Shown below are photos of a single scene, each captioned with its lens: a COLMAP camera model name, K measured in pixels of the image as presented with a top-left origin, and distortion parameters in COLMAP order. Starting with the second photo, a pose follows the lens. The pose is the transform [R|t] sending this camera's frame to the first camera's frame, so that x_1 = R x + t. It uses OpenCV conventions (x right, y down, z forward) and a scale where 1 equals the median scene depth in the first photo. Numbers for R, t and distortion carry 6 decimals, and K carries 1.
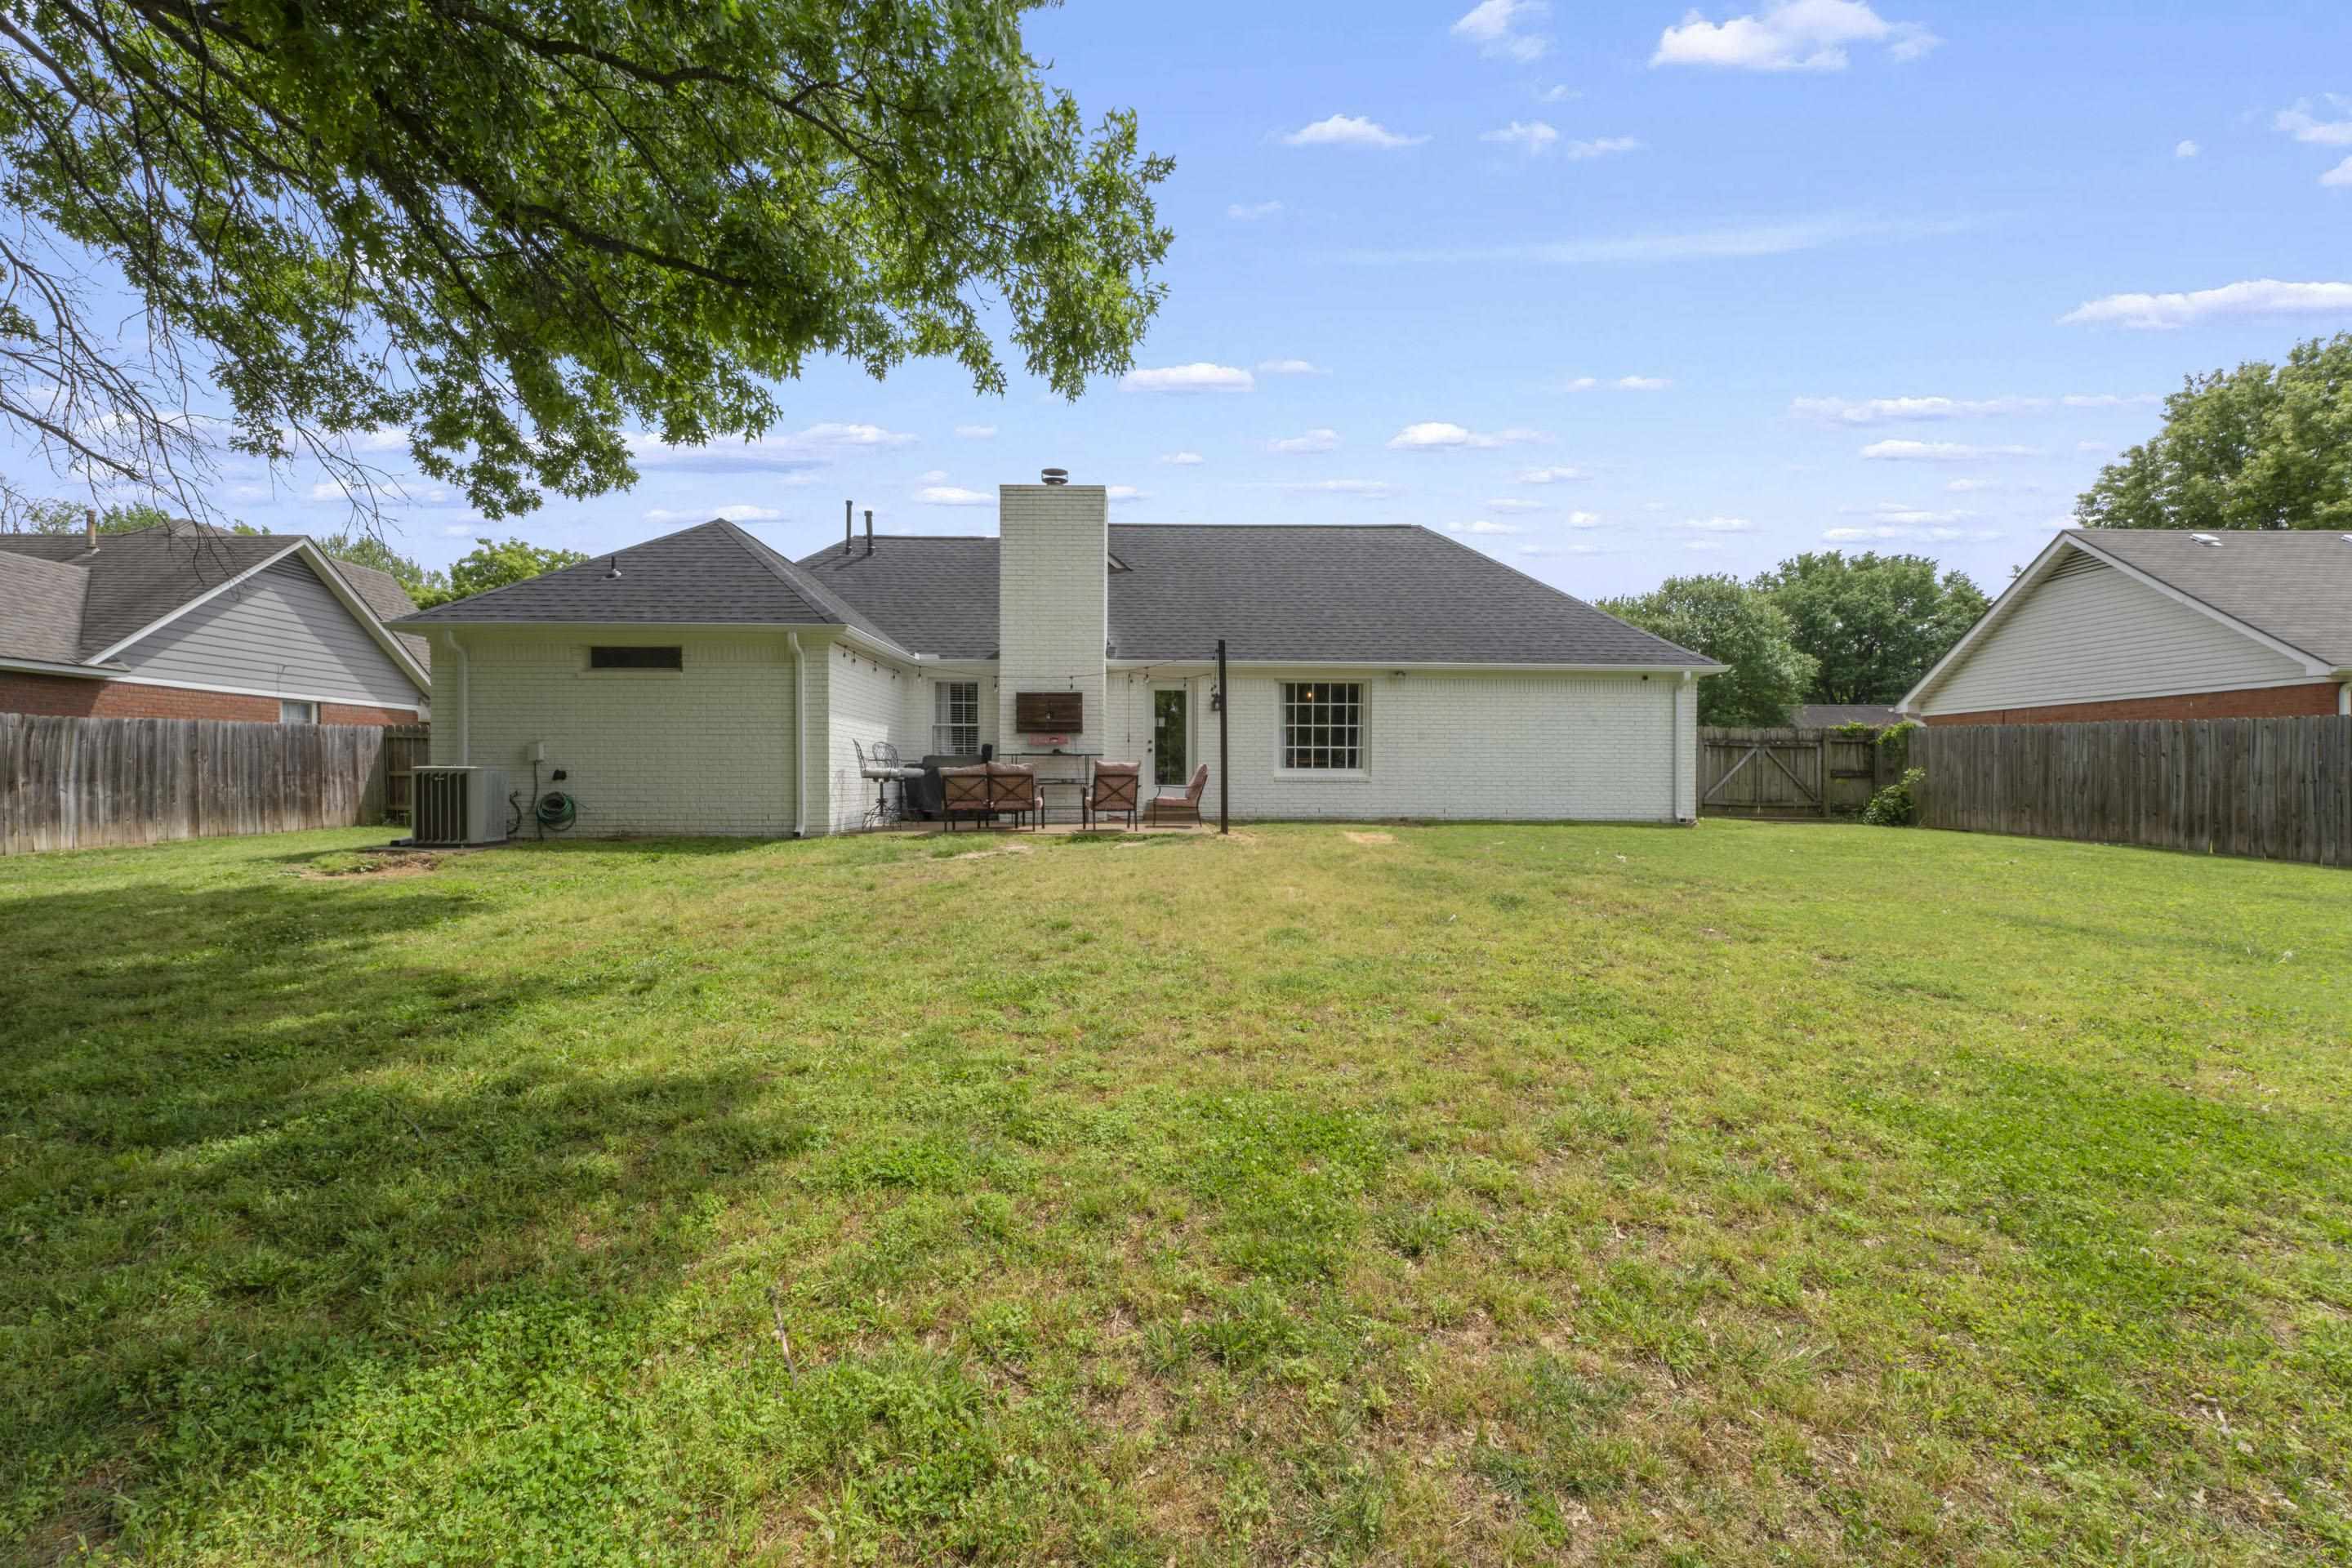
lens RADIAL K [[955.1, 0, 1176.0], [0, 955.1, 784.0], [0, 0, 1]] dist [0.001236, 0.000266]
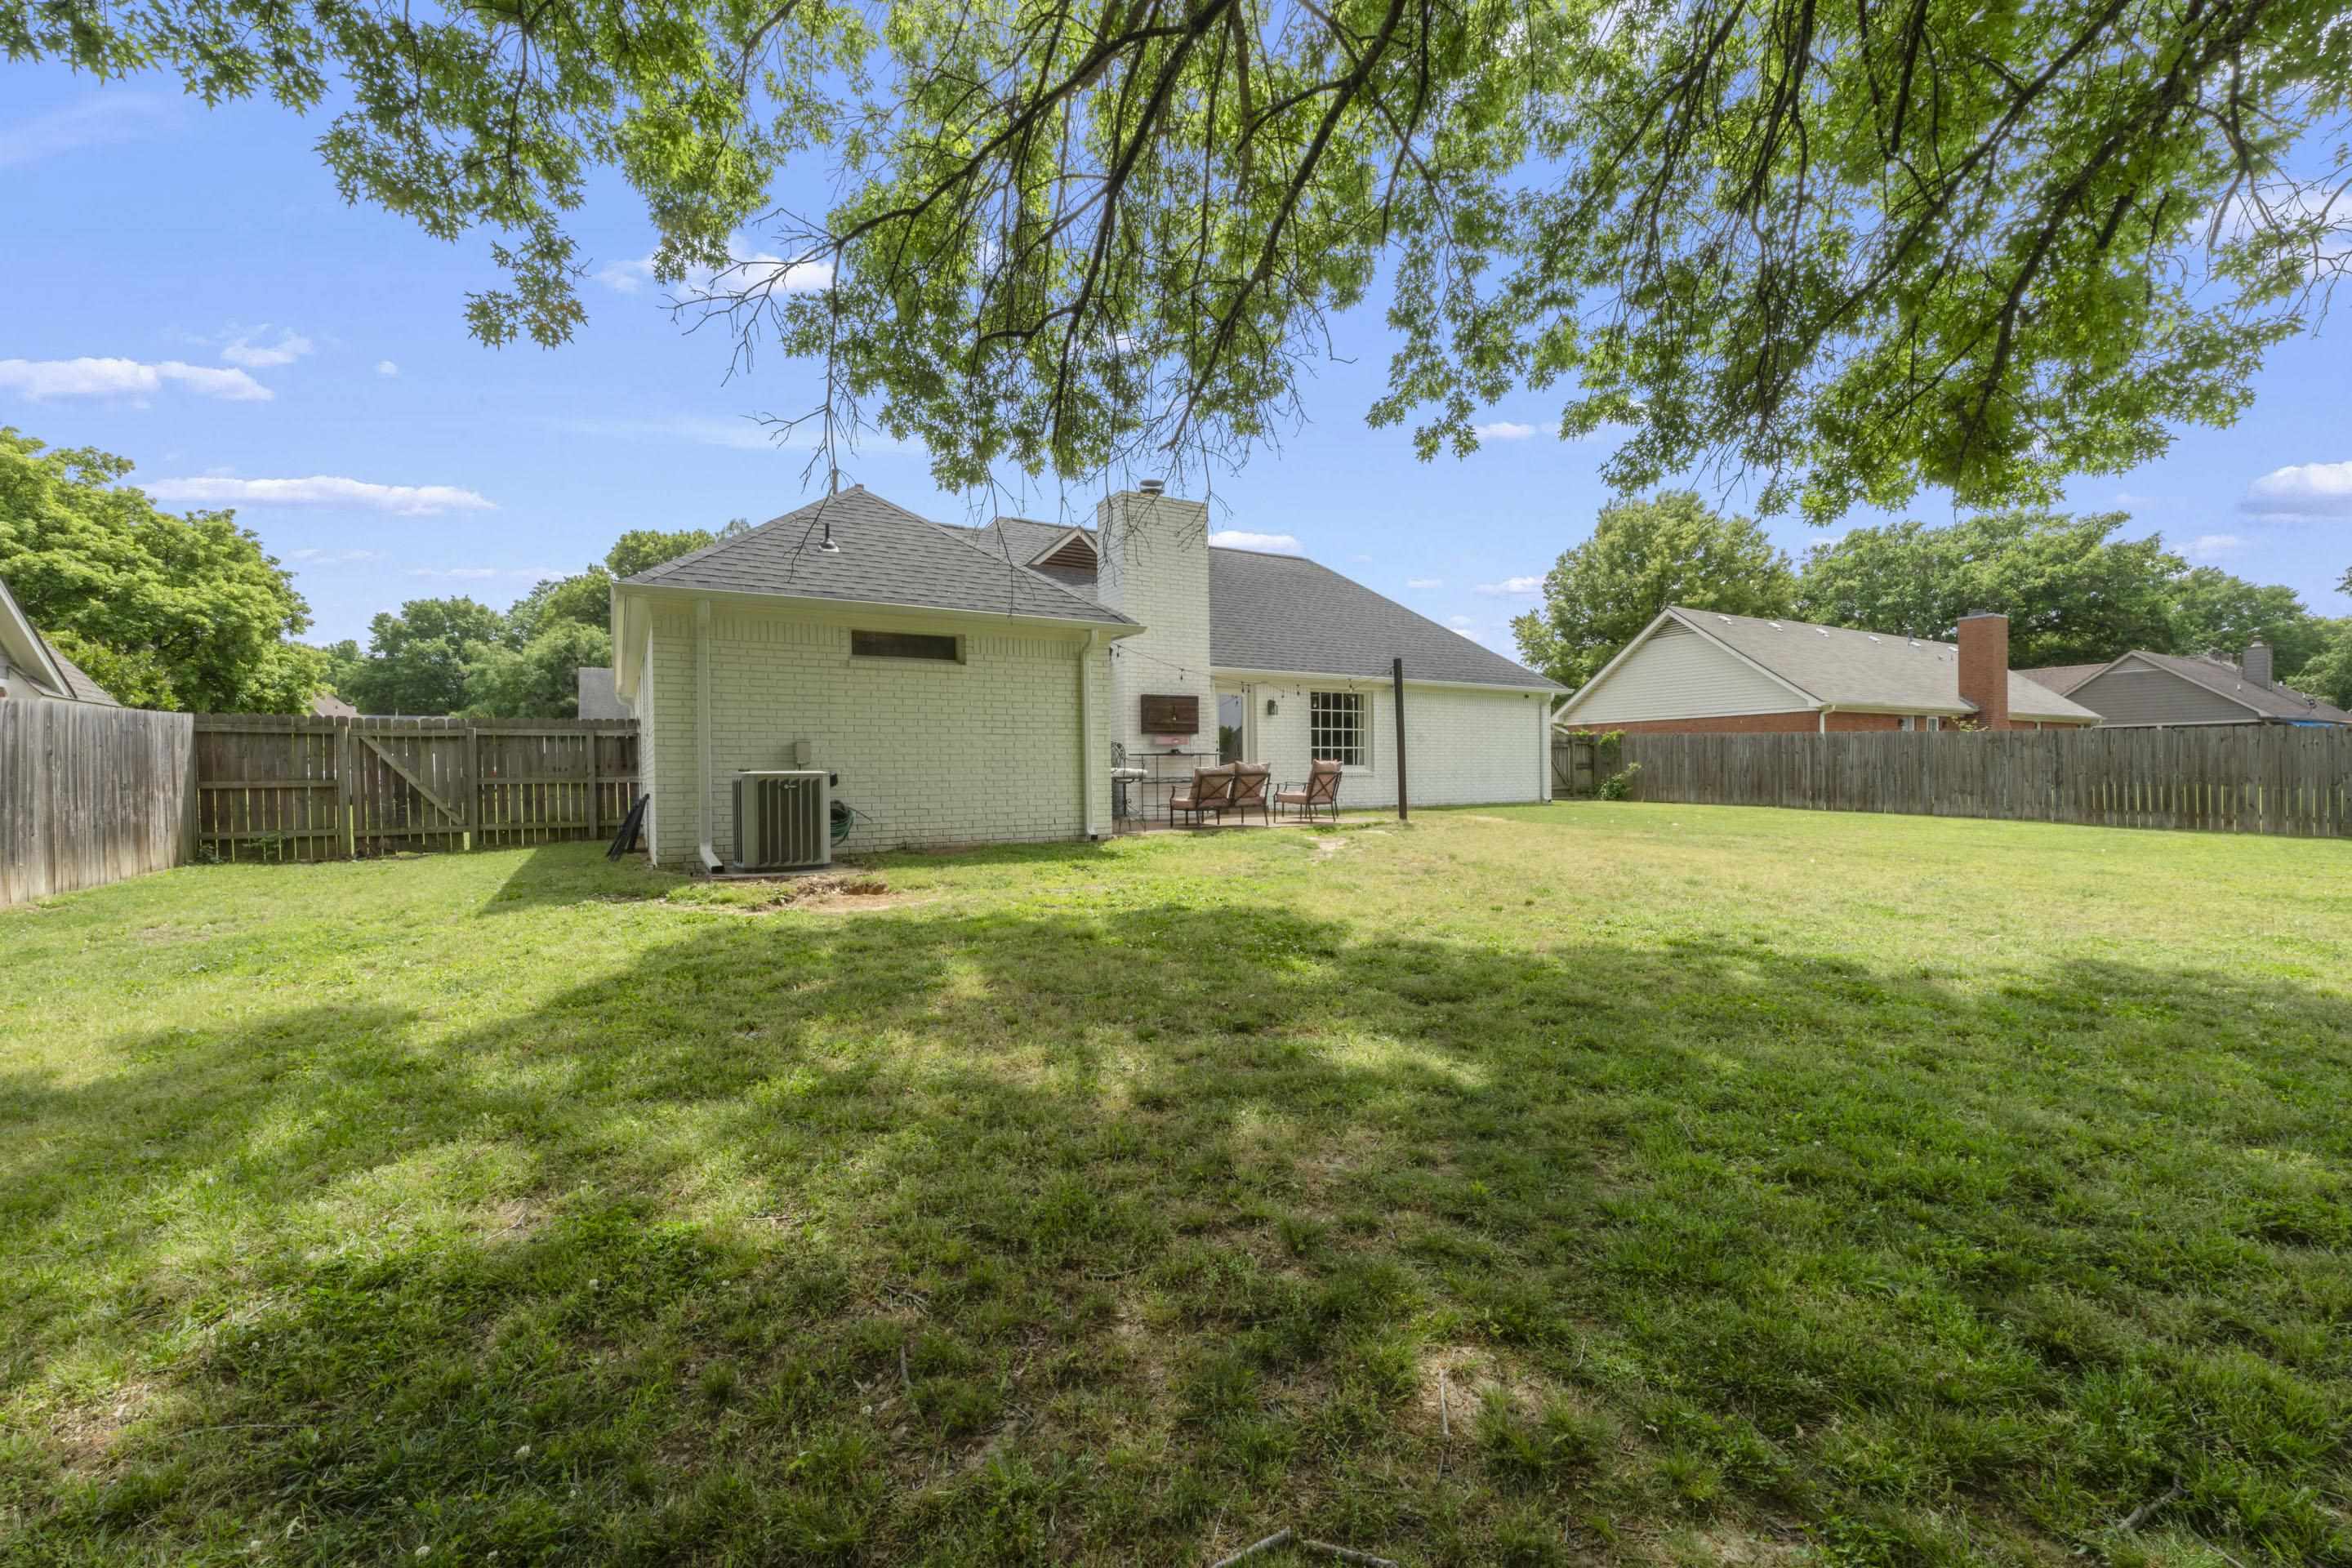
lens RADIAL K [[981.3, 0, 1194.7], [0, 981.3, 780.2], [0, 0, 1]] dist [-0.000267, 0.000001]
pose [[0.847358, -0.016547, 0.530764, -0.658413], [0.017361, 0.999843, 0.003453, -0.004998], [-0.530738, 0.006289, 0.847512, 0.061951]]
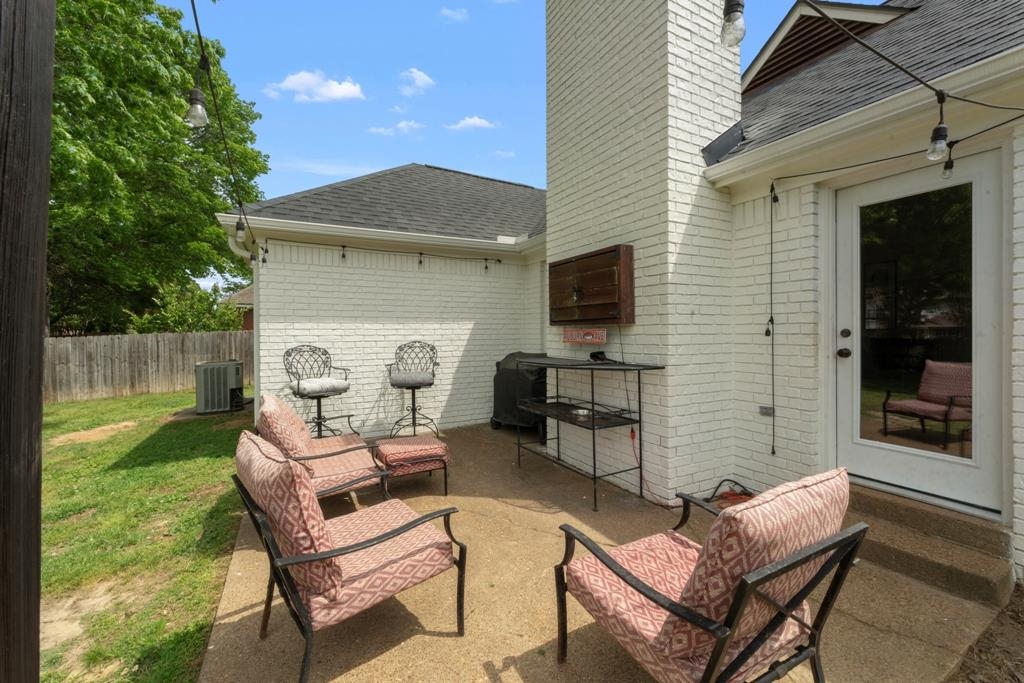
lens RADIAL K [[422.9, 0, 514.1], [0, 422.9, 331.8], [0, 0, 1]] dist [-0.001037, 0.000080]
pose [[0.456782, -0.006815, -0.889553, 0.070595], [0.004425, 0.999976, -0.005389, -0.044768], [0.889568, -0.001474, 0.456801, 0.798169]]
